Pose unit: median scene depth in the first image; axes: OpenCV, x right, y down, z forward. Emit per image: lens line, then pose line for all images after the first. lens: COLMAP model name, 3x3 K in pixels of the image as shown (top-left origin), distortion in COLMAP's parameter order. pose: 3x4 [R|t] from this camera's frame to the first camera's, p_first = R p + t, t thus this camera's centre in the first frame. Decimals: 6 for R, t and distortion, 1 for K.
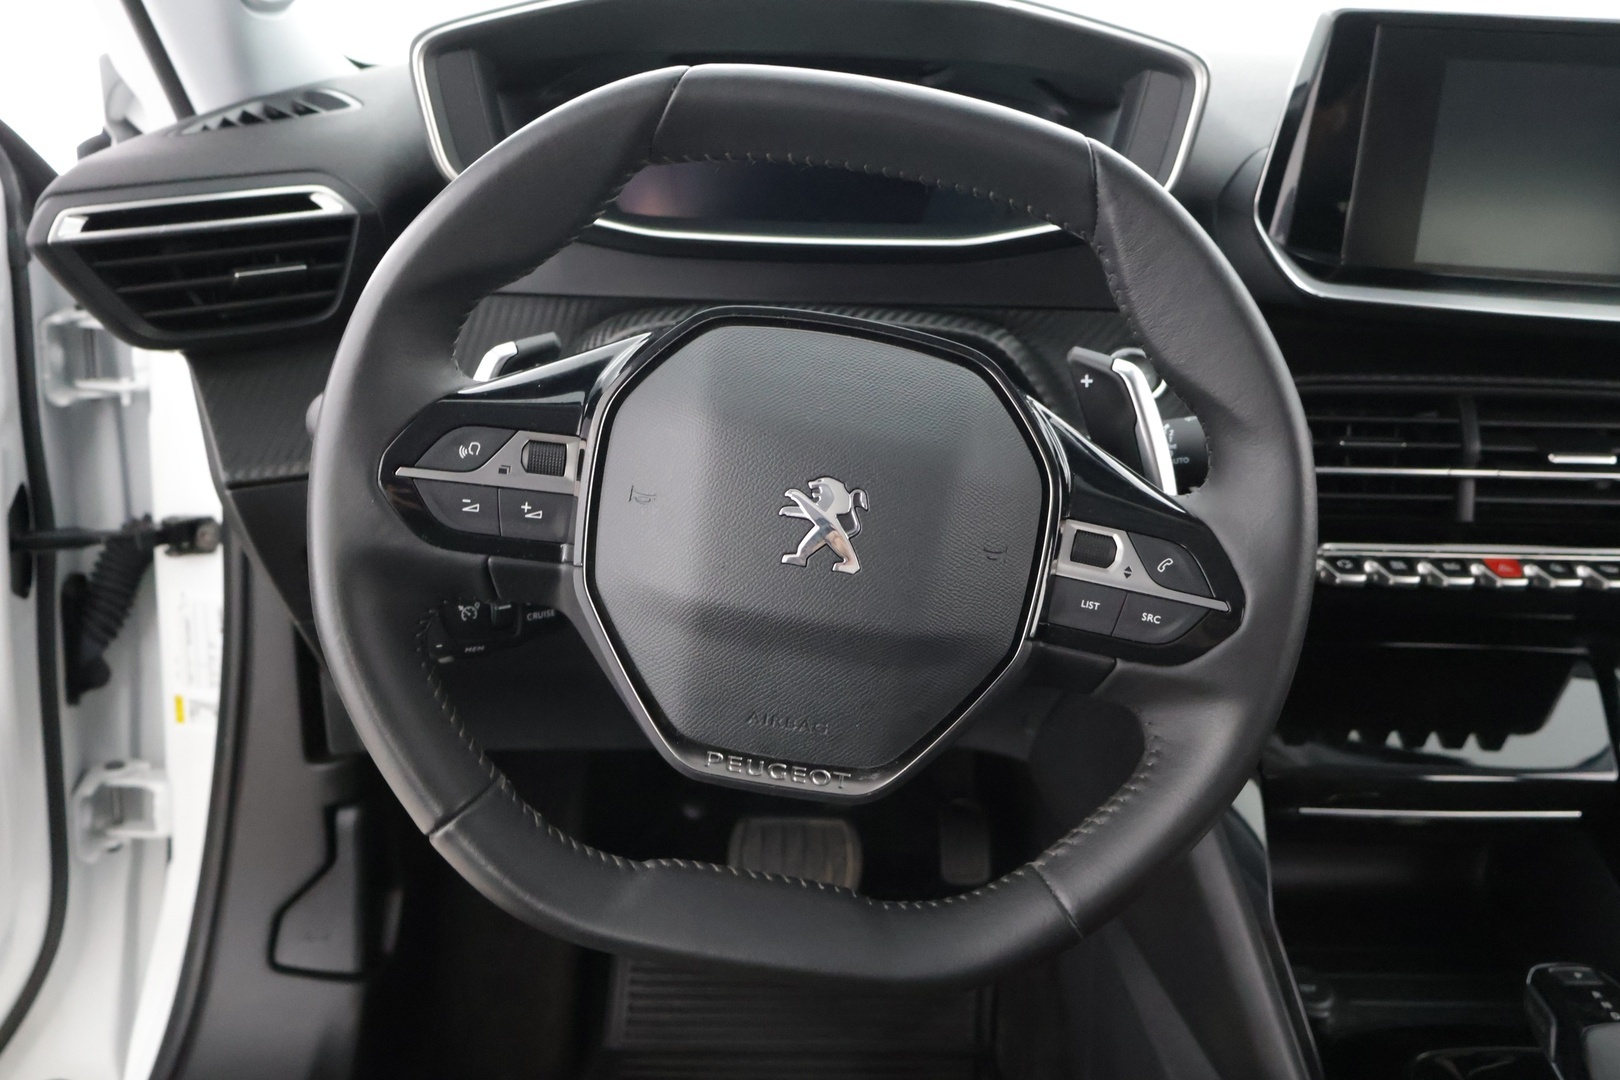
lens RADIAL K [[1505.8, 0, 913.4], [0, 1505.8, 546.5], [0, 0, 1]] dist [-0.001133, -0.005882]
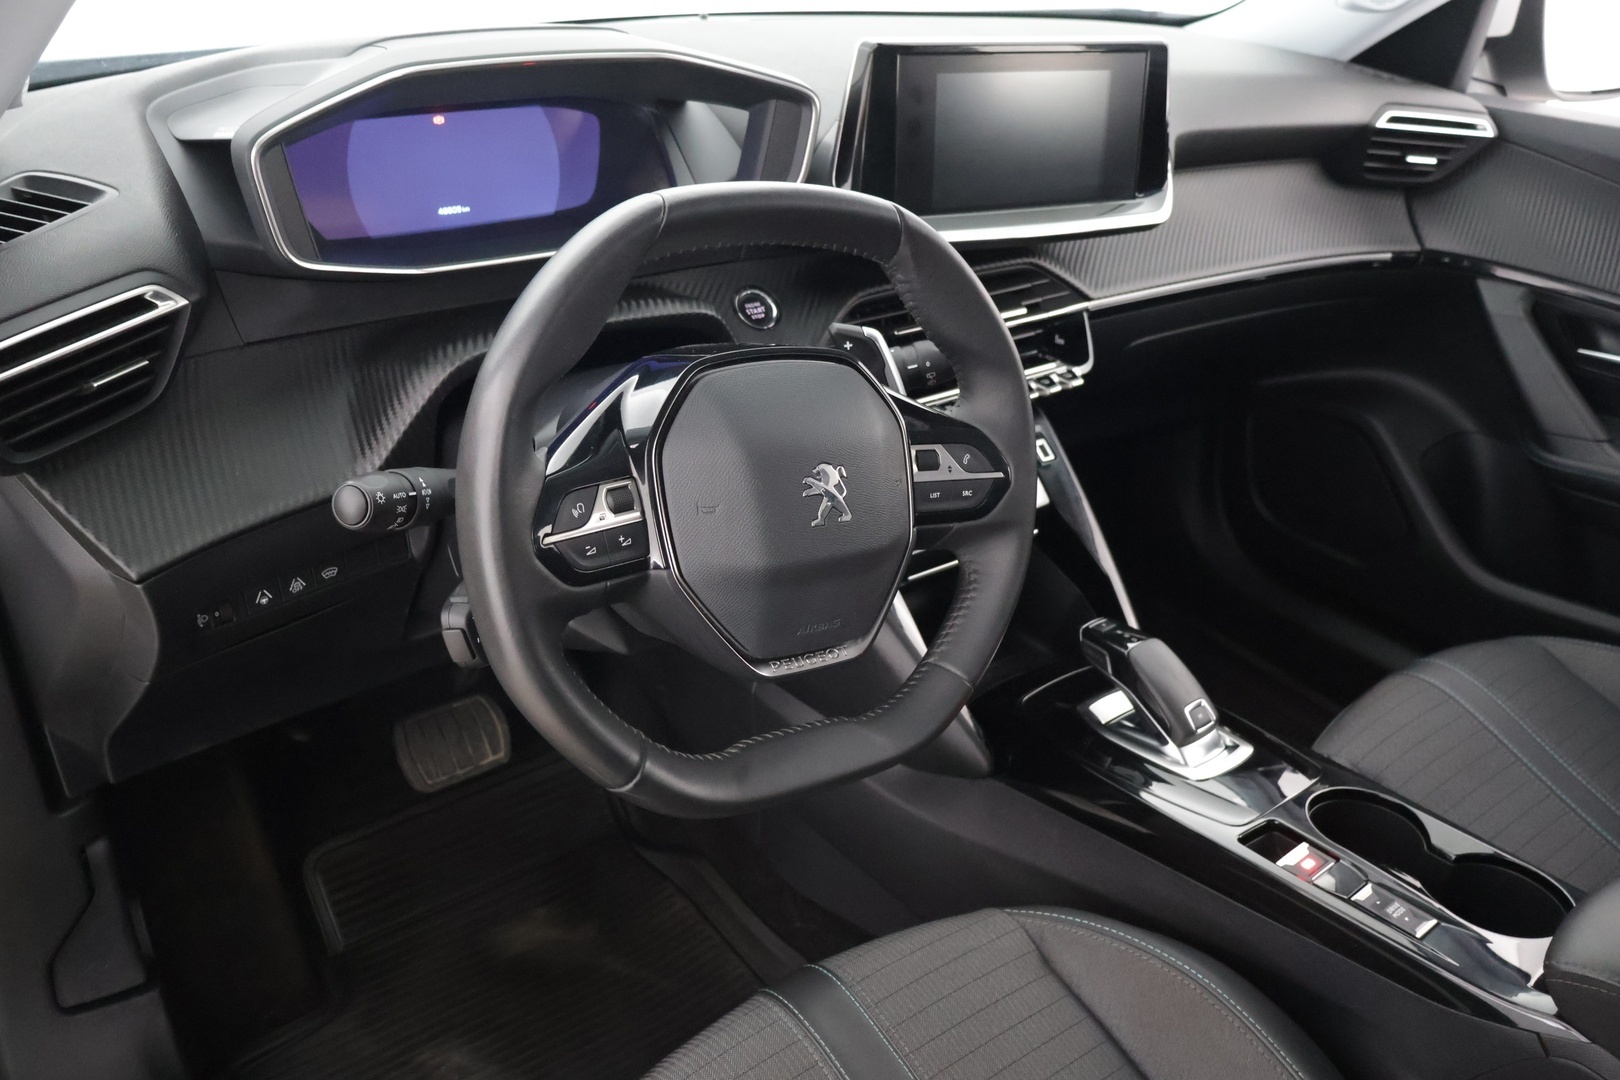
lens RADIAL K [[1349.3, 0, 861.4], [0, 1349.3, 540.3], [0, 0, 1]] dist [0.002531, 0.000408]
pose [[0.786743, -0.286841, 0.546587, -0.736470], [0.189037, 0.954890, 0.229018, -0.256825], [-0.587622, -0.076854, 0.805477, -0.101215]]
